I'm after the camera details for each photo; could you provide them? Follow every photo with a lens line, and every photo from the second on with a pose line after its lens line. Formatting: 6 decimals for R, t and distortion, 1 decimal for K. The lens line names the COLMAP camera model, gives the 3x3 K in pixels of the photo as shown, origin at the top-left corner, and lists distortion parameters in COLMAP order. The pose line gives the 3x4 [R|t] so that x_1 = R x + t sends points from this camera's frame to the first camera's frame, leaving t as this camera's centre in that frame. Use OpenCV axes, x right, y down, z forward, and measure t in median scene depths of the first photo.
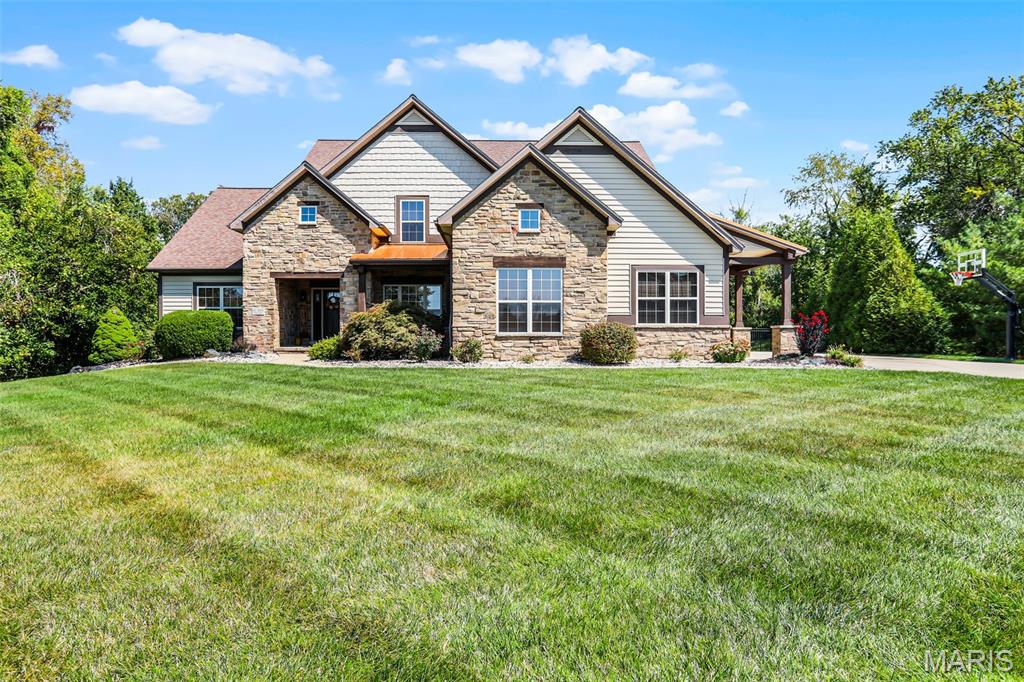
lens RADIAL K [[681.0, 0, 512.0], [0, 681.0, 341.0], [0, 0, 1]] dist [-0.008211, -0.000362]
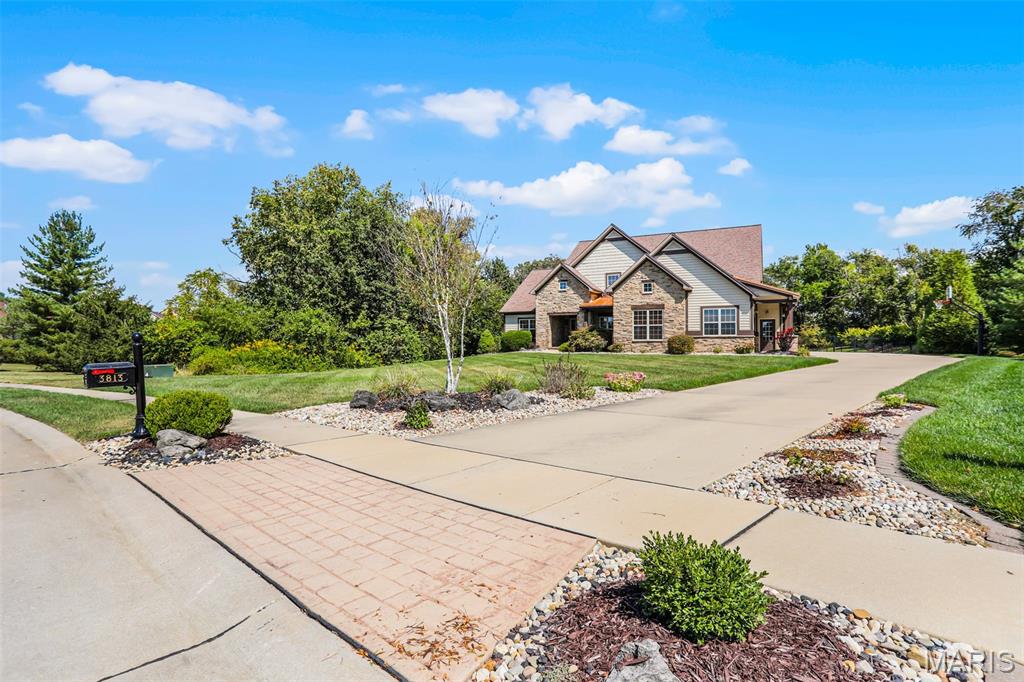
lens RADIAL K [[498.4, 0, 512.0], [0, 498.4, 341.0], [0, 0, 1]] dist [-0.053260, 0.023976]
pose [[0.875891, -0.000249, -0.482509, 0.390732], [-0.008499, 0.999837, -0.015944, 0.020230], [0.482434, 0.018066, 0.875746, -0.561862]]
